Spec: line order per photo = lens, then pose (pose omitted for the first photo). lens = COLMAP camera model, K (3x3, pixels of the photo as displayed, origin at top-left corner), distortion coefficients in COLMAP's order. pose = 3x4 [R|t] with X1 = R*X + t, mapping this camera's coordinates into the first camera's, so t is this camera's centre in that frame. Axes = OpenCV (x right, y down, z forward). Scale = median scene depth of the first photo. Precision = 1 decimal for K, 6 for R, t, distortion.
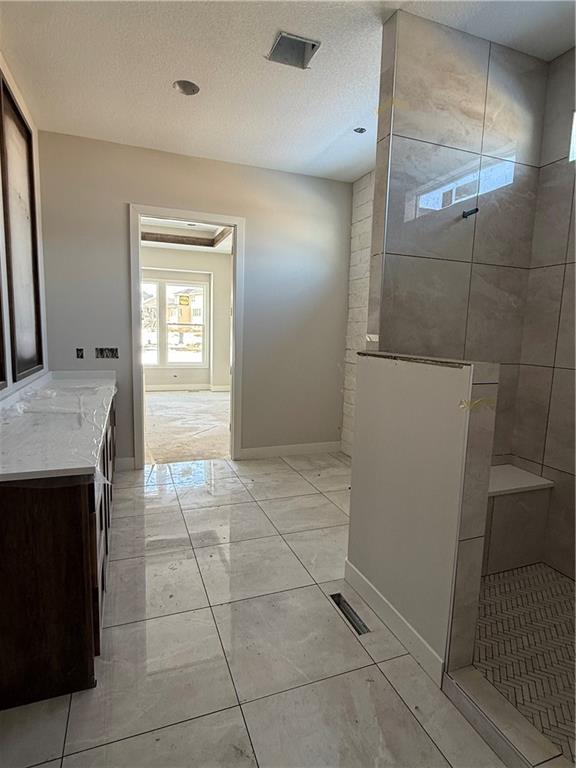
lens RADIAL K [[418.6, 0, 286.2], [0, 418.6, 384.6], [0, 0, 1]] dist [-0.000088, -0.000281]
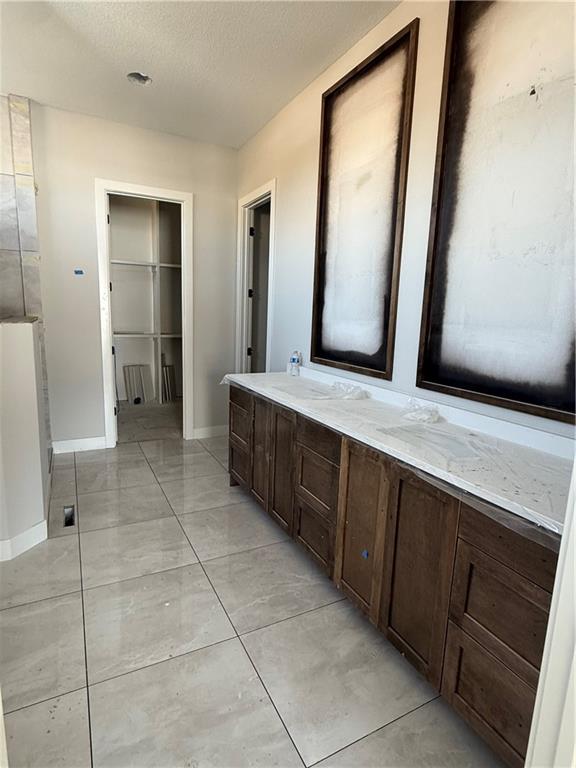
lens RADIAL K [[418.6, 0, 286.0], [0, 418.6, 384.1], [0, 0, 1]] dist [-0.000088, -0.000281]
pose [[-0.992177, -0.044221, -0.116742, -0.181916], [-0.076698, 0.953777, 0.290564, -0.147827], [0.098497, 0.297245, -0.949707, 1.121249]]
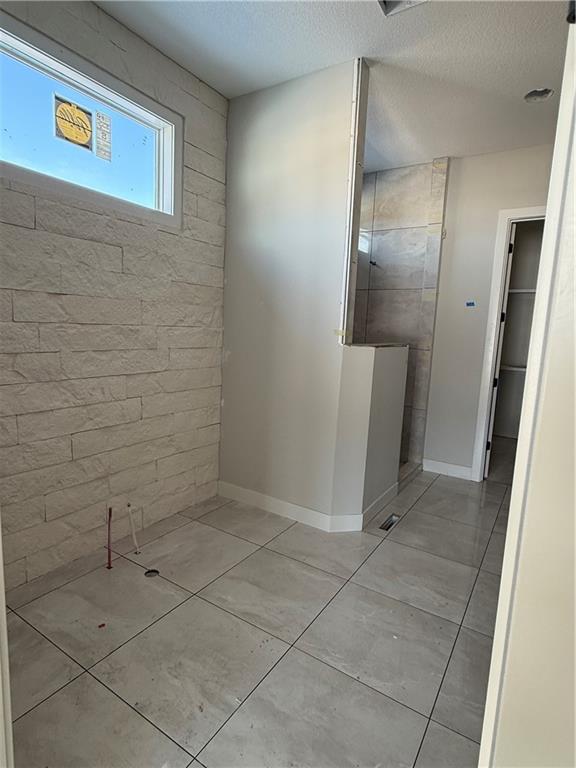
lens RADIAL K [[418.6, 0, 285.1], [0, 418.6, 382.7], [0, 0, 1]] dist [-0.000088, -0.000281]
pose [[-0.590752, -0.163373, 0.790140, -0.361747], [0.040160, 0.972118, 0.231026, -0.143756], [-0.805853, 0.168211, -0.567720, 1.041689]]
